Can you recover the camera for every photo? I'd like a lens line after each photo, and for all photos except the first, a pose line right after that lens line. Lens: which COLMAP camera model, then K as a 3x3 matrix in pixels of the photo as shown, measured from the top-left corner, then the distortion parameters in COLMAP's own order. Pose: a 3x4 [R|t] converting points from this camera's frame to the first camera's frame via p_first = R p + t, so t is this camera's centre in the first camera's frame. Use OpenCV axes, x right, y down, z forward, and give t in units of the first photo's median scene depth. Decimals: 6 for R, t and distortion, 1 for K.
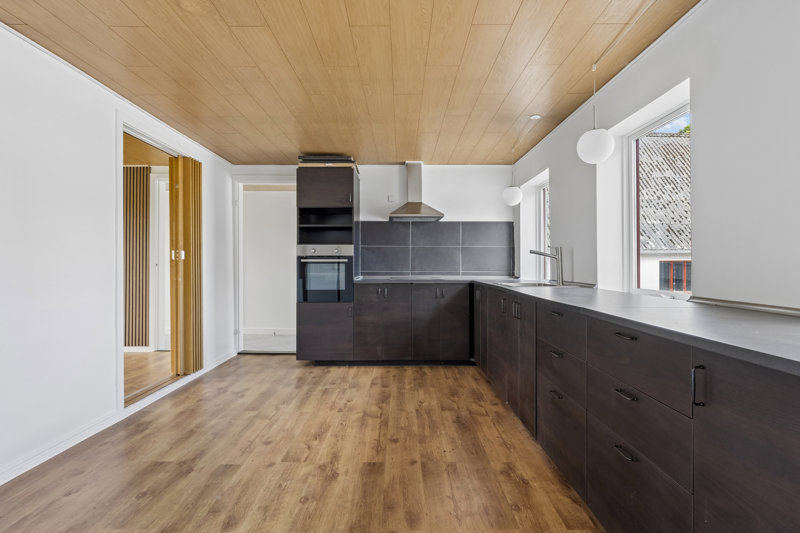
lens RADIAL K [[377.9, 0, 401.6], [0, 377.9, 263.4], [0, 0, 1]] dist [0.001938, 0.000209]
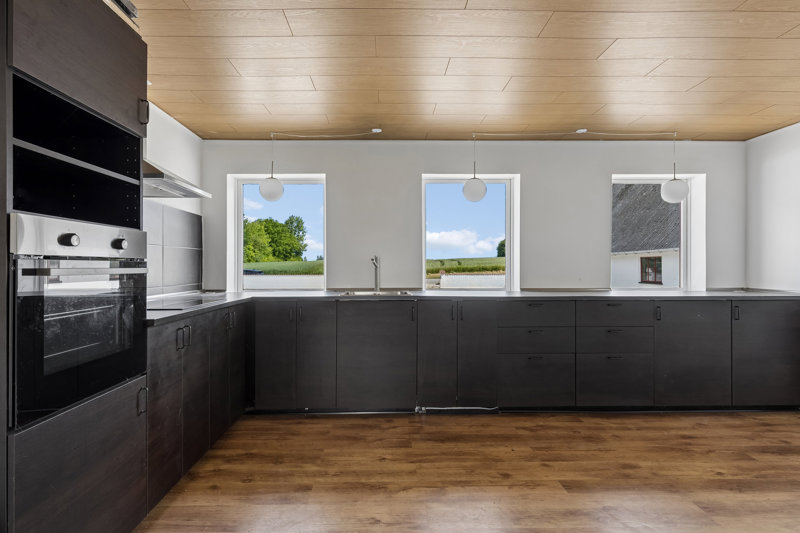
lens RADIAL K [[377.9, 0, 399.5], [0, 377.9, 266.9], [0, 0, 1]] dist [0.001938, 0.000209]
pose [[0.009786, 0.003149, 0.999947, -0.767158], [0.000860, 0.999995, -0.003157, -0.013888], [-0.999952, 0.000891, 0.009783, 1.048465]]
